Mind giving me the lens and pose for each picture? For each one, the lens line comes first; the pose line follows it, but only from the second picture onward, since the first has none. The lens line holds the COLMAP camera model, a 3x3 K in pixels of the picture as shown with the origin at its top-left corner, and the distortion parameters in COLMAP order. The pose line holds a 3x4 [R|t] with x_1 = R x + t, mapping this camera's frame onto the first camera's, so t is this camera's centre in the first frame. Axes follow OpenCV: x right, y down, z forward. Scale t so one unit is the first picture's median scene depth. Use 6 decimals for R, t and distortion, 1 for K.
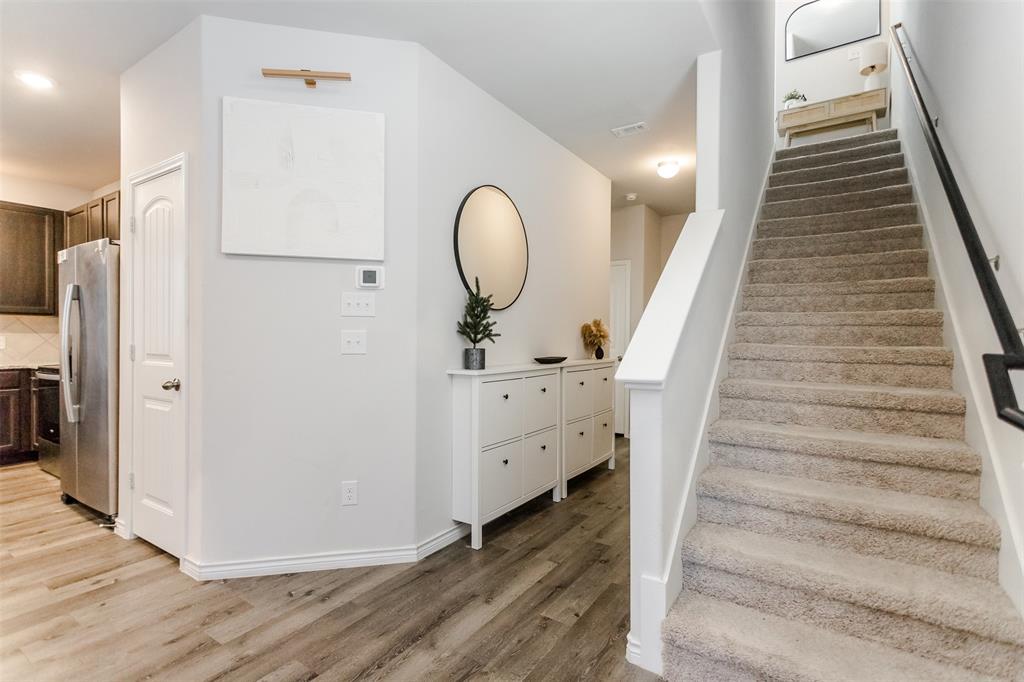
lens RADIAL K [[486.7, 0, 509.5], [0, 486.7, 337.8], [0, 0, 1]] dist [0.003364, 0.000452]
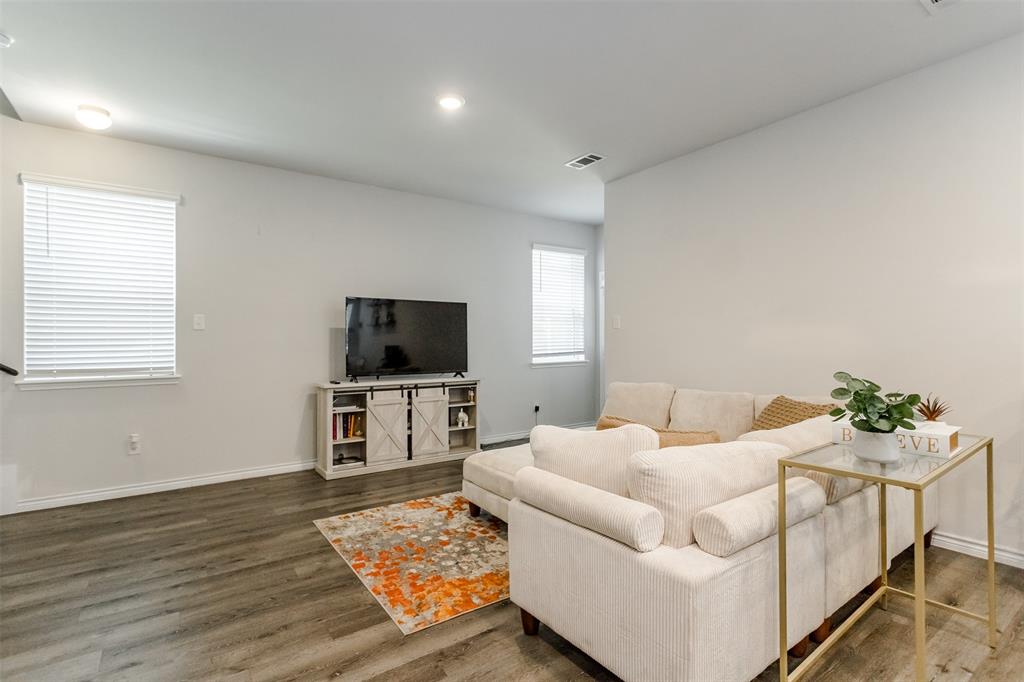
lens RADIAL K [[491.7, 0, 515.3], [0, 491.7, 338.0], [0, 0, 1]] dist [-0.000767, 0.000307]
pose [[-0.934755, 0.001712, 0.355289, -1.159196], [0.002462, 0.999996, 0.001657, -0.003768], [-0.355284, 0.002424, -0.934755, 1.096278]]
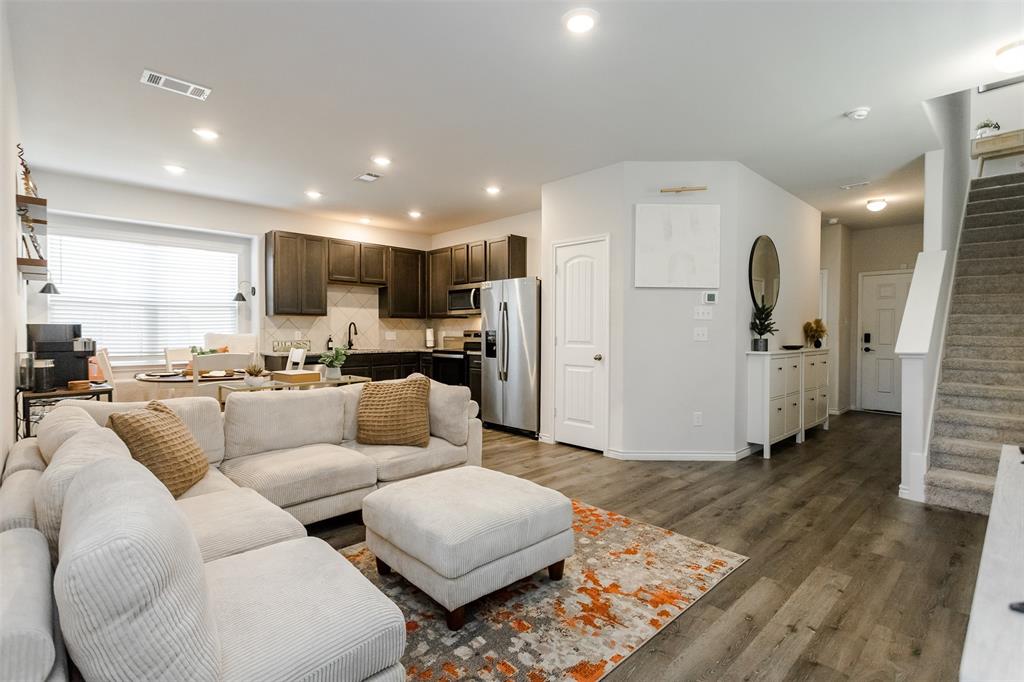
lens RADIAL K [[486.7, 0, 509.5], [0, 486.7, 337.8], [0, 0, 1]] dist [0.003364, 0.000452]
pose [[0.975377, 0.001877, -0.220536, -0.545009], [-0.000035, 0.999965, 0.008356, 0.006282], [0.220544, -0.008142, 0.975343, -0.792956]]
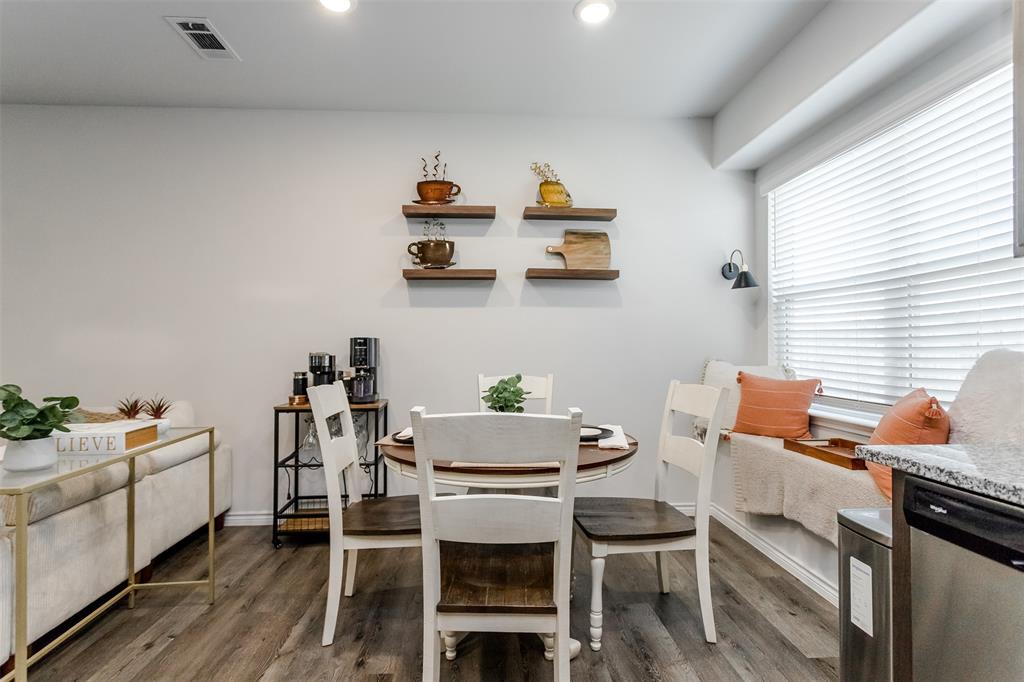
lens RADIAL K [[489.5, 0, 505.7], [0, 489.5, 343.8], [0, 0, 1]] dist [0.000785, 0.000348]
pose [[-0.804098, -0.007348, -0.594451, -1.432914], [-0.004740, 0.999971, -0.005950, 0.001709], [0.594478, -0.001967, -0.804109, 1.161416]]
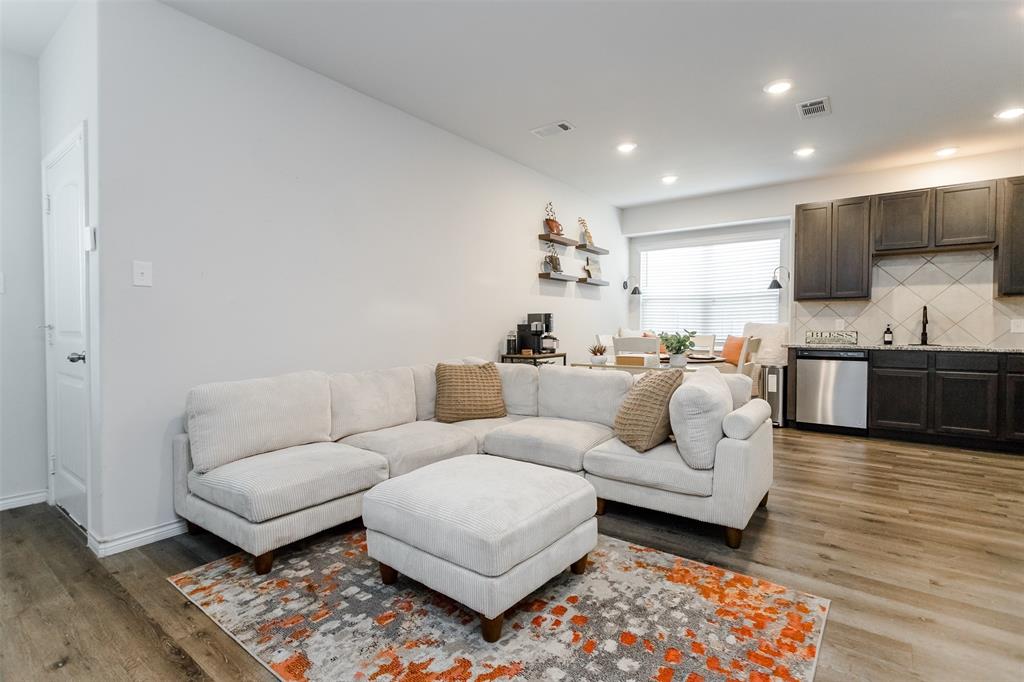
lens RADIAL K [[486.7, 0, 509.5], [0, 486.7, 337.8], [0, 0, 1]] dist [0.003364, 0.000452]
pose [[-0.065515, 0.018529, -0.997680, -0.054757], [-0.007417, 0.999791, 0.019055, 0.038667], [0.997824, 0.008648, -0.065364, 0.090071]]
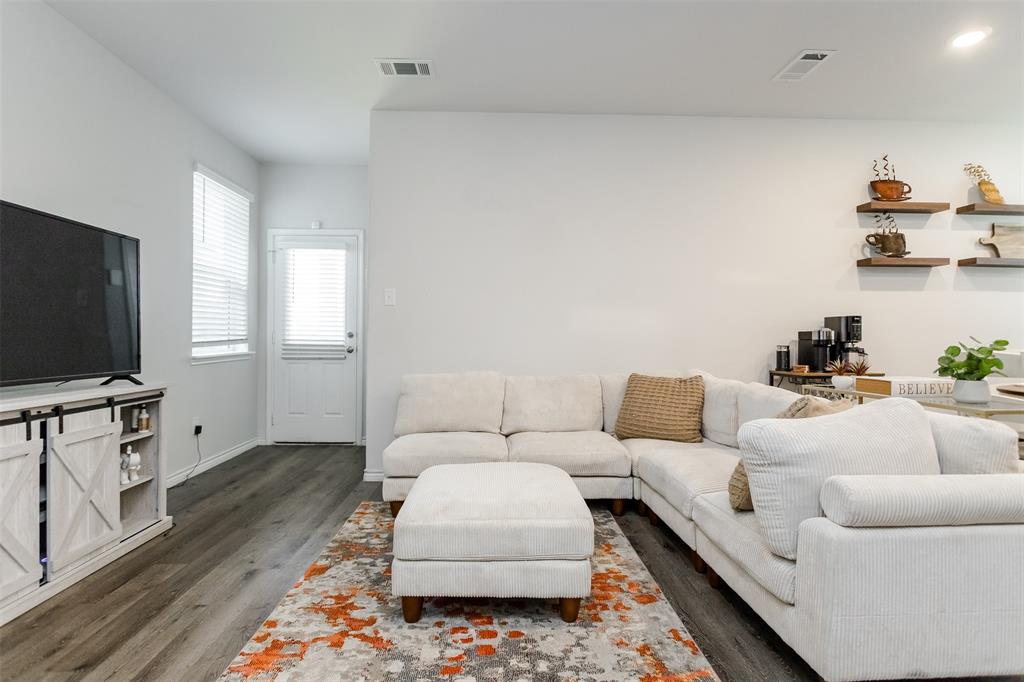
lens RADIAL K [[504.9, 0, 509.2], [0, 504.9, 337.9], [0, 0, 1]] dist [-0.005115, -0.000611]
pose [[-0.813256, -0.007936, -0.581851, -0.362318], [-0.012127, 0.999921, 0.003312, 0.045243], [0.581779, 0.009750, -0.813288, 0.647242]]
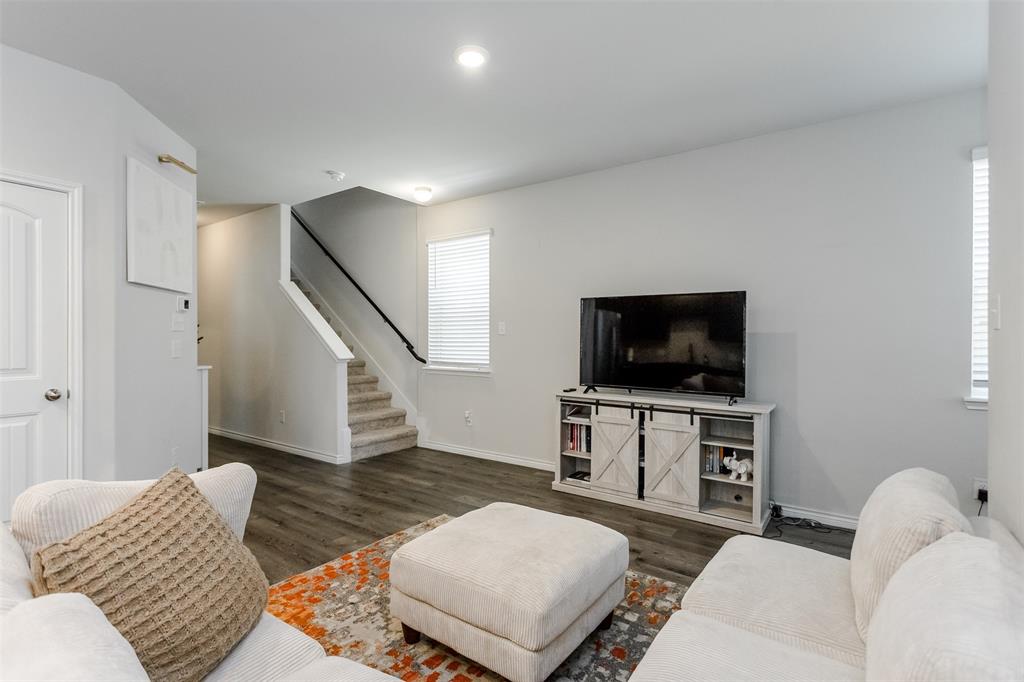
lens RADIAL K [[486.7, 0, 509.5], [0, 486.7, 337.8], [0, 0, 1]] dist [0.003364, 0.000452]
pose [[0.035592, -0.006389, 0.999346, -1.528878], [0.002836, 0.999976, 0.006292, -0.027467], [-0.999362, 0.002610, 0.035609, -0.018665]]
